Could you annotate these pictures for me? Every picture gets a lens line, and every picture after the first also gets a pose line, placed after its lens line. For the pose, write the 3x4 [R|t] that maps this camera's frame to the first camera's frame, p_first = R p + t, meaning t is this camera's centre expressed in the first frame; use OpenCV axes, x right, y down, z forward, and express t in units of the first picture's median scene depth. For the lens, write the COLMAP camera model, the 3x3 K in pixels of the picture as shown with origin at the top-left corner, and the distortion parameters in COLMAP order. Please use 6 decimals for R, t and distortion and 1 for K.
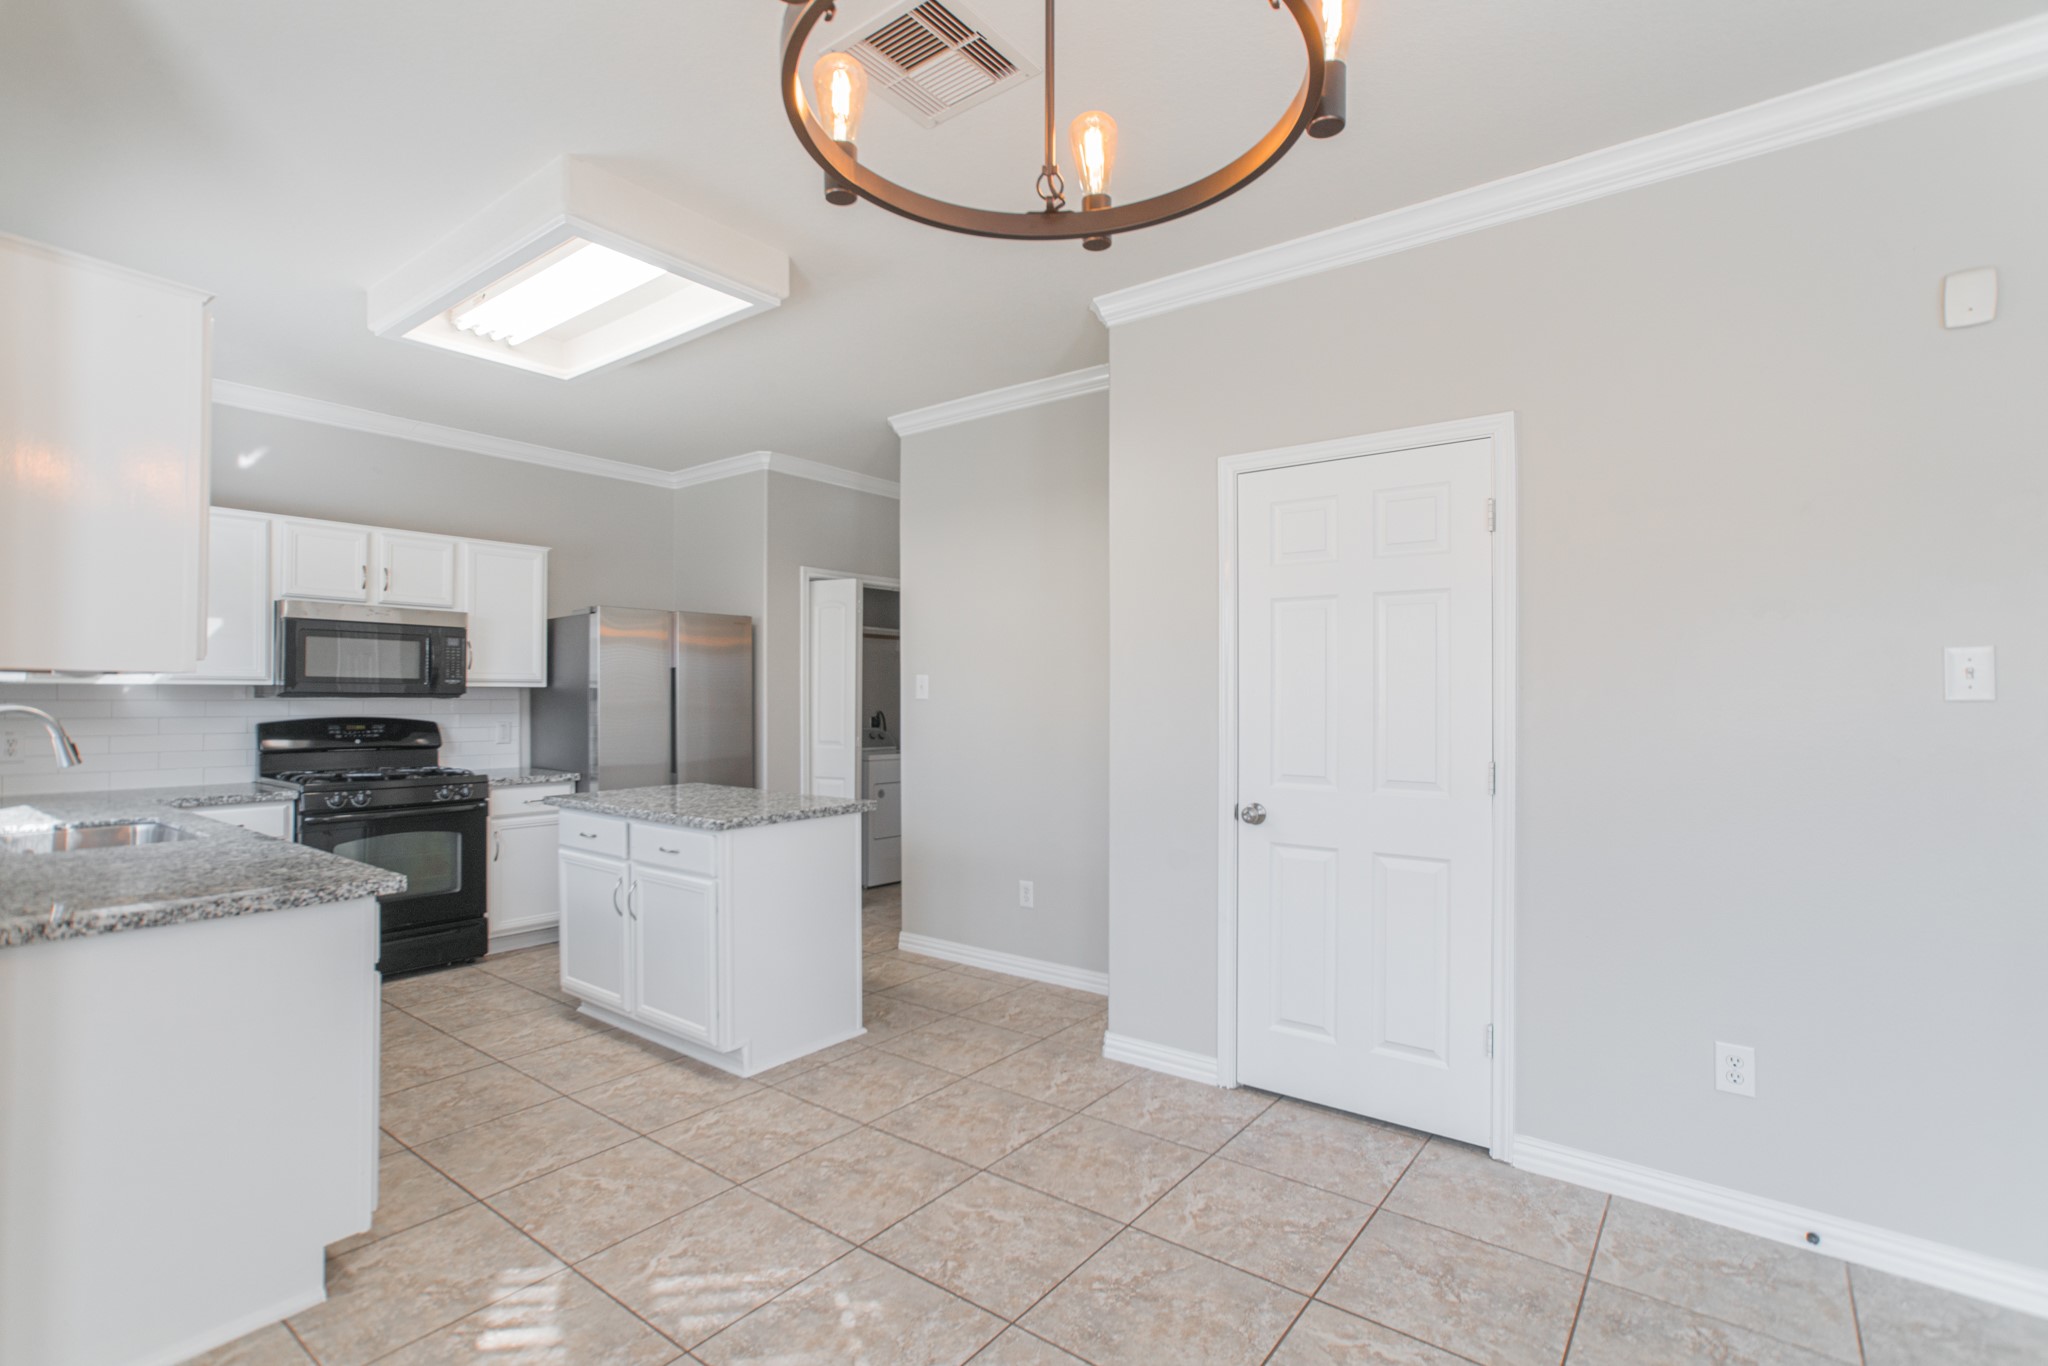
lens RADIAL K [[946.3, 0, 1041.4], [0, 946.3, 694.1], [0, 0, 1]] dist [-0.029719, 0.018817]
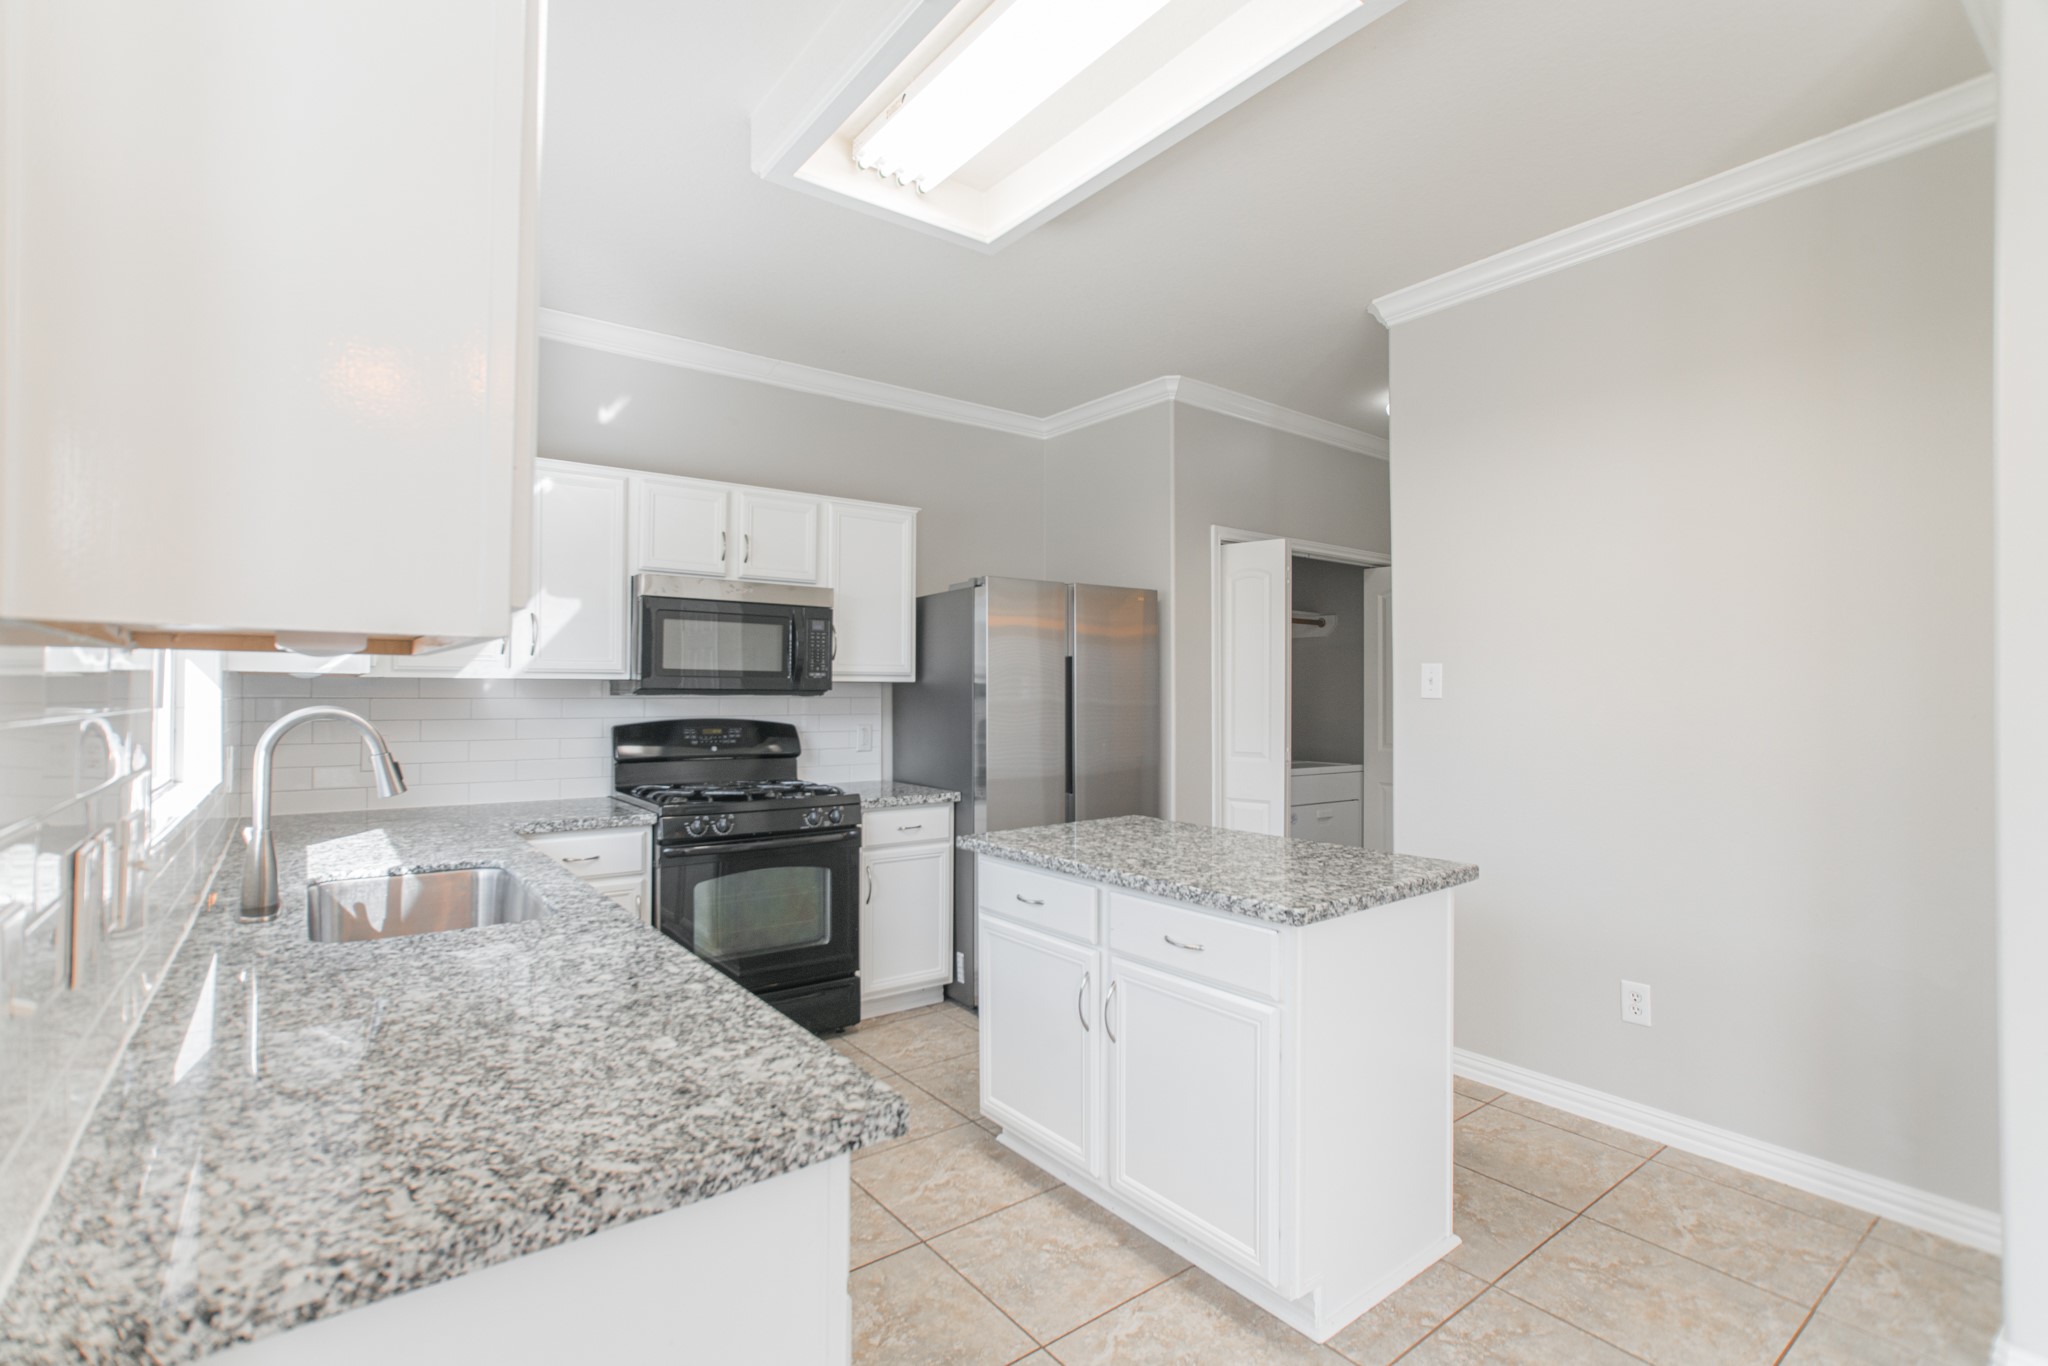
lens RADIAL K [[946.3, 0, 1029.8], [0, 946.3, 684.7], [0, 0, 1]] dist [-0.029719, 0.018817]
pose [[0.962443, -0.002016, -0.271475, -0.265273], [0.000177, 0.999977, -0.006801, 0.000355], [0.271482, 0.006498, 0.962422, 0.308890]]
